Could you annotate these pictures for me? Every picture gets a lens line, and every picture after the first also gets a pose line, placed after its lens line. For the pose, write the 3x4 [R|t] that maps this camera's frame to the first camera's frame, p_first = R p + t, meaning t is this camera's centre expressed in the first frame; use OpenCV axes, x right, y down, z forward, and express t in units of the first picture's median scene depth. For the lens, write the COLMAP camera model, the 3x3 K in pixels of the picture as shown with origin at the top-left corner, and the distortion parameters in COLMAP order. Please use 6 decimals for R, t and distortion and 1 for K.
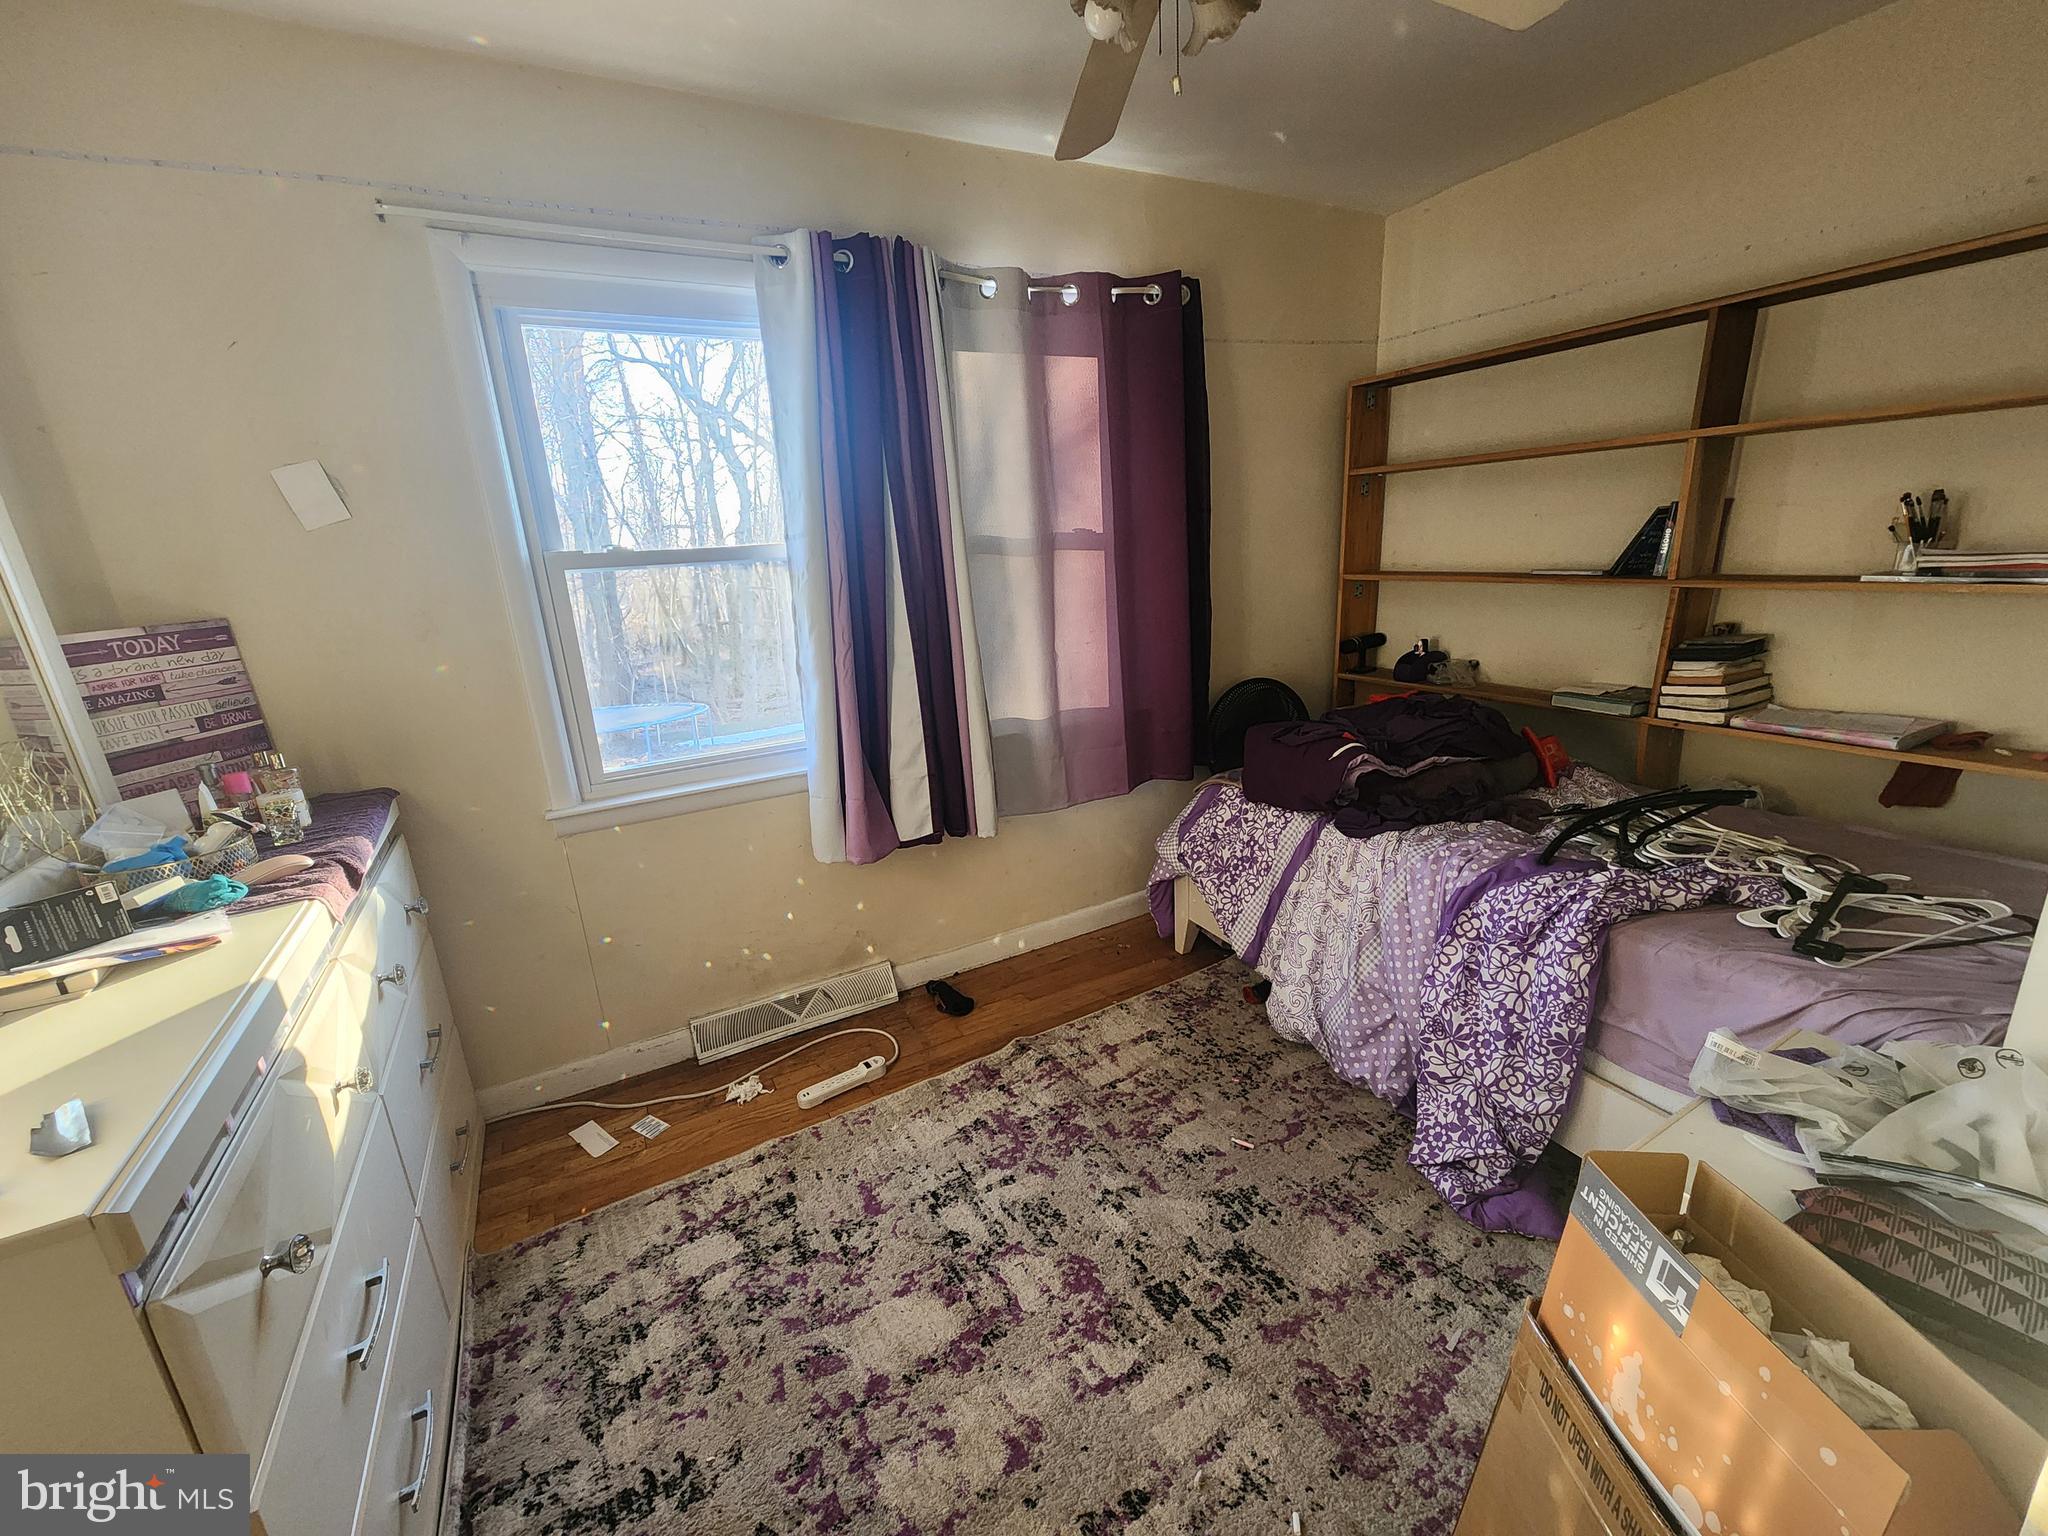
lens RADIAL K [[858.9, 0, 1021.9], [0, 858.9, 760.6], [0, 0, 1]] dist [-0.006643, 0.002426]
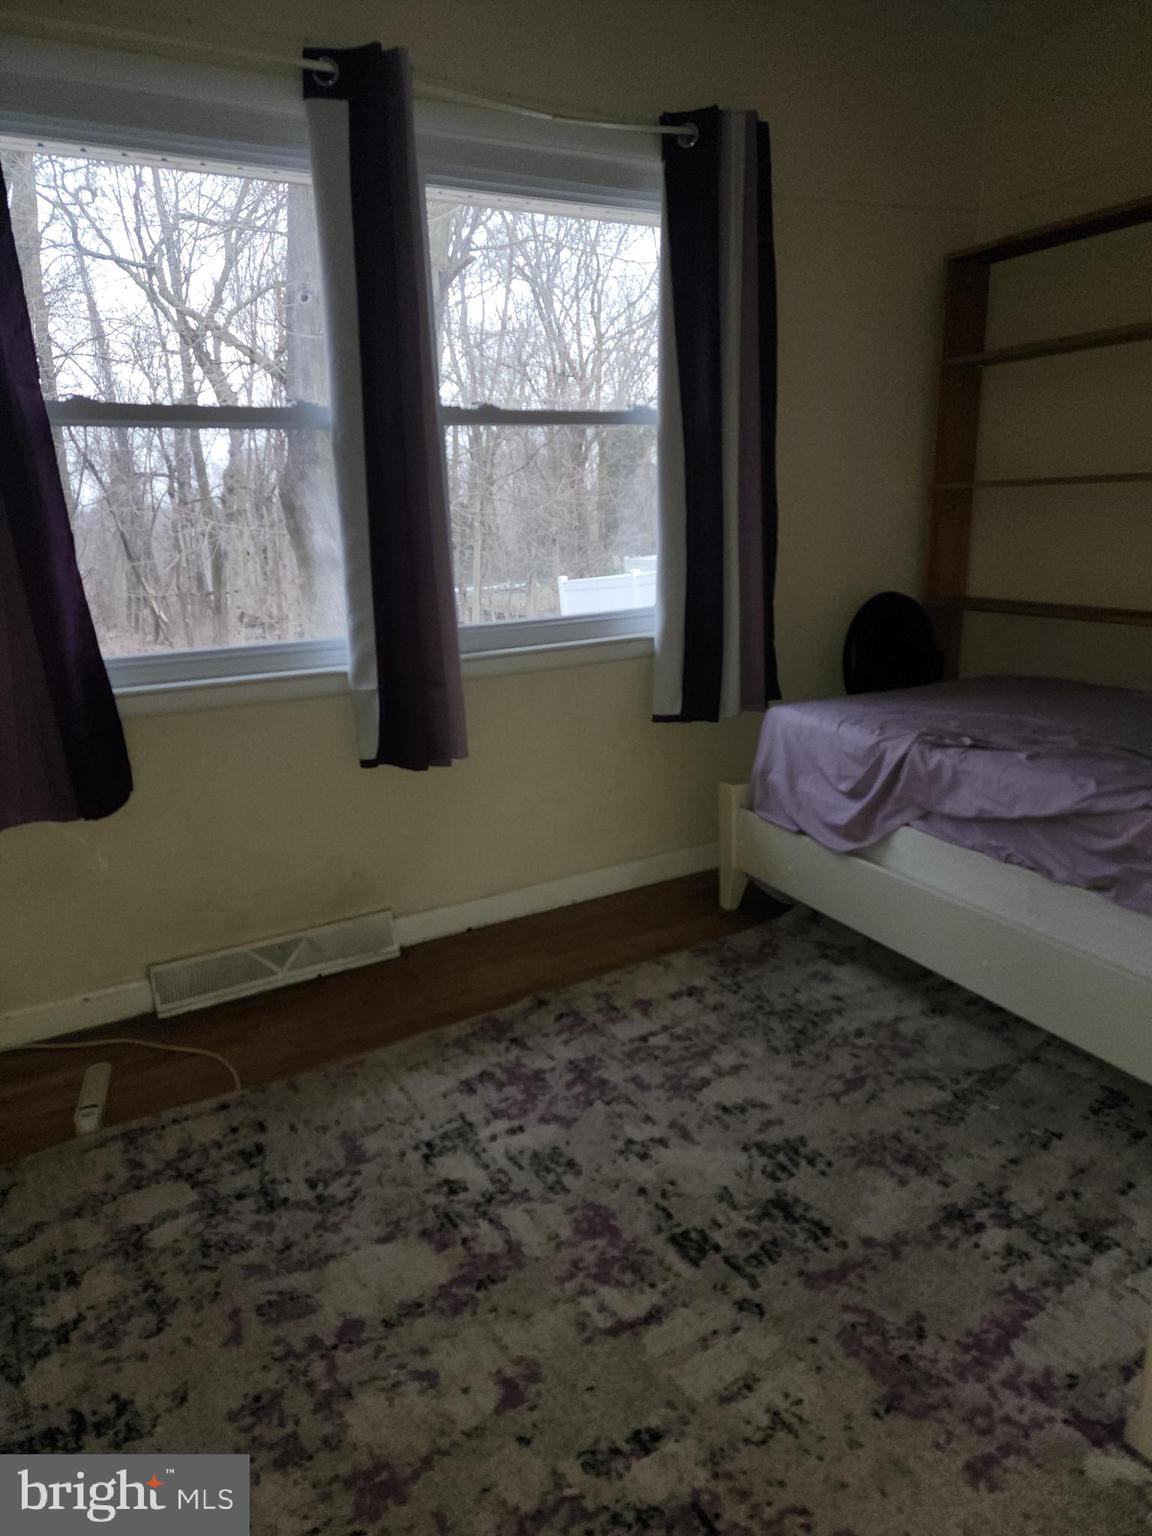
lens RADIAL K [[1029.2, 0, 571.9], [0, 1029.2, 745.6], [0, 0, 1]] dist [0.072268, -0.061949]
pose [[0.999696, 0.023298, 0.008106, 0.025314], [-0.023106, 0.999468, -0.023013, 0.147451], [-0.008638, 0.022819, 0.999702, -0.050906]]
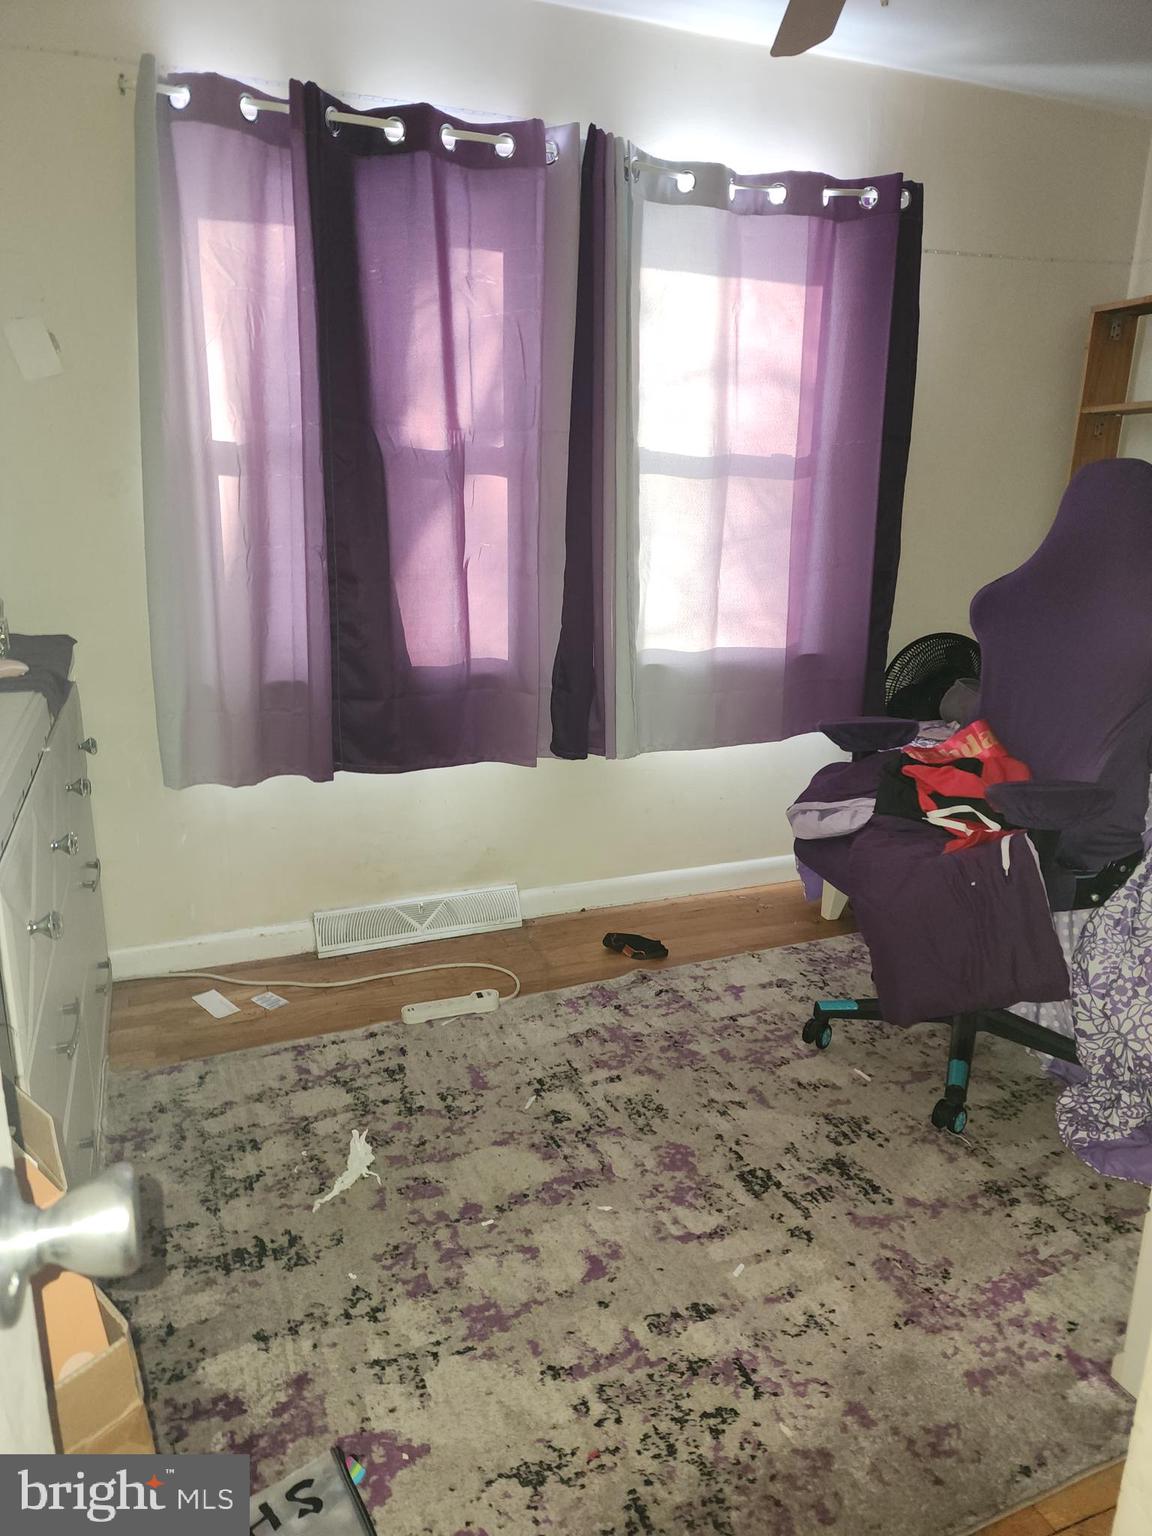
lens RADIAL K [[1029.2, 0, 568.6], [0, 1029.2, 761.4], [0, 0, 1]] dist [0.072268, -0.061949]
pose [[0.988173, 0.101754, -0.114720, 0.036372], [-0.102759, 0.994702, -0.002861, 0.151112], [0.113821, 0.014616, 0.993394, -0.236578]]
